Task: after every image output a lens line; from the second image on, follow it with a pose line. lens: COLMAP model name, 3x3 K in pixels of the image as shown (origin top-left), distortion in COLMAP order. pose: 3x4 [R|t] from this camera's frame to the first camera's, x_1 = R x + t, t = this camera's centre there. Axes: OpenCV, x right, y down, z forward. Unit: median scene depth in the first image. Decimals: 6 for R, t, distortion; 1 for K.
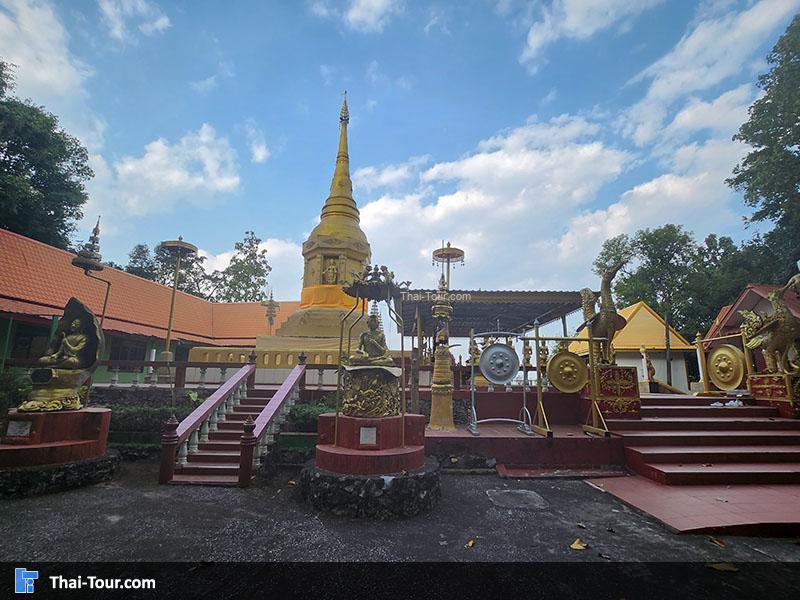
lens RADIAL K [[383.4, 0, 400.7], [0, 383.4, 306.8], [0, 0, 1]] dist [-0.000087, 0.000377]
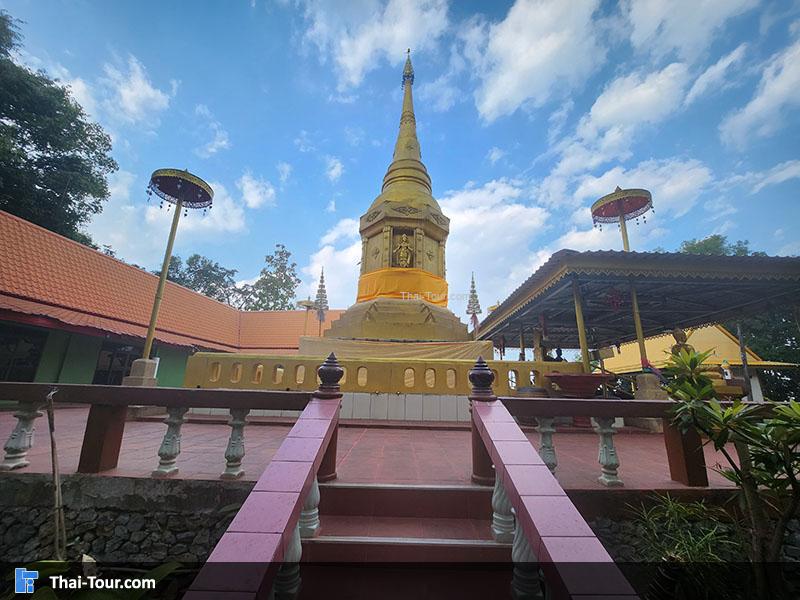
lens RADIAL K [[335.1, 0, 400.0], [0, 335.1, 300.0], [0, 0, 1]] dist [-0.000398, -0.000271]
pose [[0.999763, 0.010159, -0.019277, -0.059765], [-0.011623, 0.996930, -0.077430, 0.015406], [0.018432, 0.077636, 0.996811, 0.134331]]
